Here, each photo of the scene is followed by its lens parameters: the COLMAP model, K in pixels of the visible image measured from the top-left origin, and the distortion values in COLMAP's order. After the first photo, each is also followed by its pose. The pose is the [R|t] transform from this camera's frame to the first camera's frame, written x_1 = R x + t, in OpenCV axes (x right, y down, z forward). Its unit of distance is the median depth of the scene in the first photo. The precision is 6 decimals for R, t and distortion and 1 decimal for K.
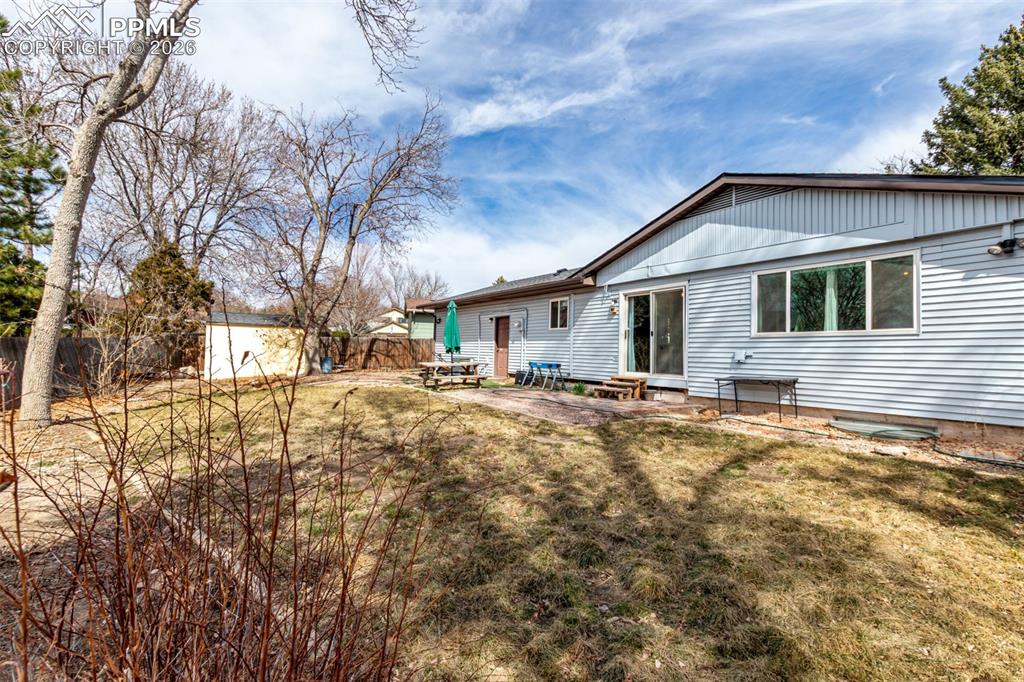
lens RADIAL K [[461.2, 0, 512.0], [0, 461.2, 341.0], [0, 0, 1]] dist [-0.000026, 0.000074]
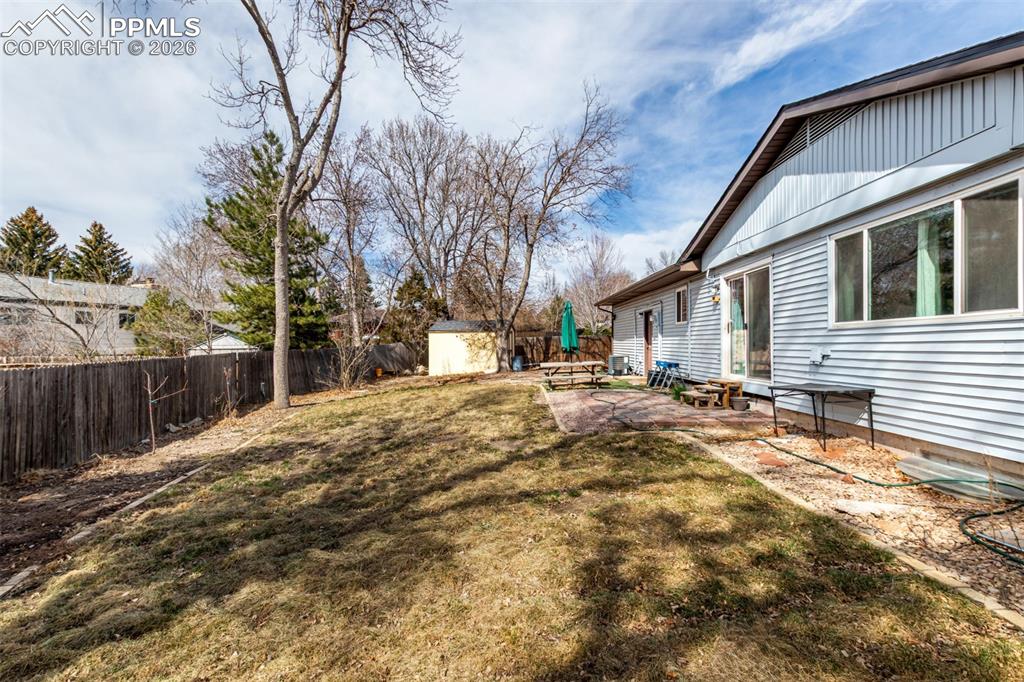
lens RADIAL K [[475.4, 0, 512.3], [0, 475.4, 349.4], [0, 0, 1]] dist [0.001776, -0.000262]
pose [[0.817482, -0.023550, -0.575472, 0.472881], [0.043521, 0.998833, 0.020949, -0.011746], [0.574307, -0.042171, 0.817553, 0.105477]]
